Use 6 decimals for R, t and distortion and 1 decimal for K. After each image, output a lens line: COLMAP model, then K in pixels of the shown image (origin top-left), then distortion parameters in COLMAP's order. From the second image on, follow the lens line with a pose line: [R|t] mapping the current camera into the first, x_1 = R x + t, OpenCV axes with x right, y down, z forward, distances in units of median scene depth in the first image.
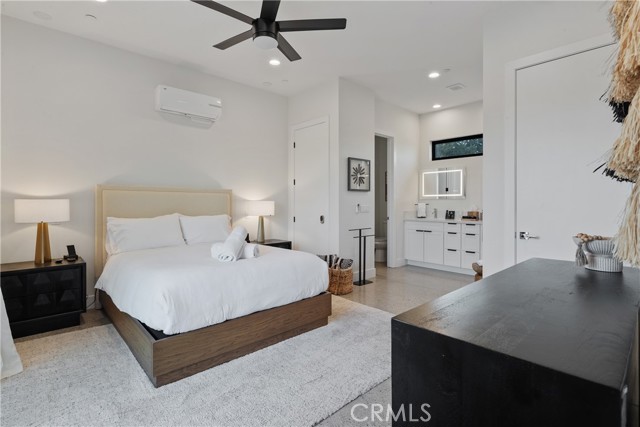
lens RADIAL K [[313.1, 0, 319.9], [0, 313.1, 211.1], [0, 0, 1]] dist [0.002085, -0.000260]
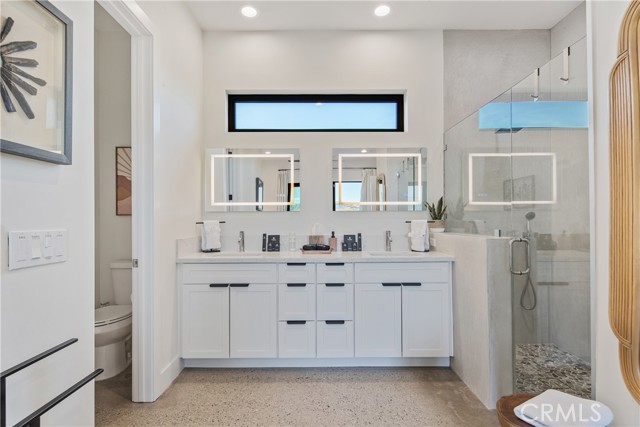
lens RADIAL K [[313.1, 0, 321.1], [0, 313.1, 218.2], [0, 0, 1]] dist [0.002085, -0.000260]
pose [[0.667232, -0.002791, 0.744845, 0.093198], [0.020723, 0.999675, -0.014817, -0.018326], [-0.744562, 0.025322, 0.667073, 0.595311]]
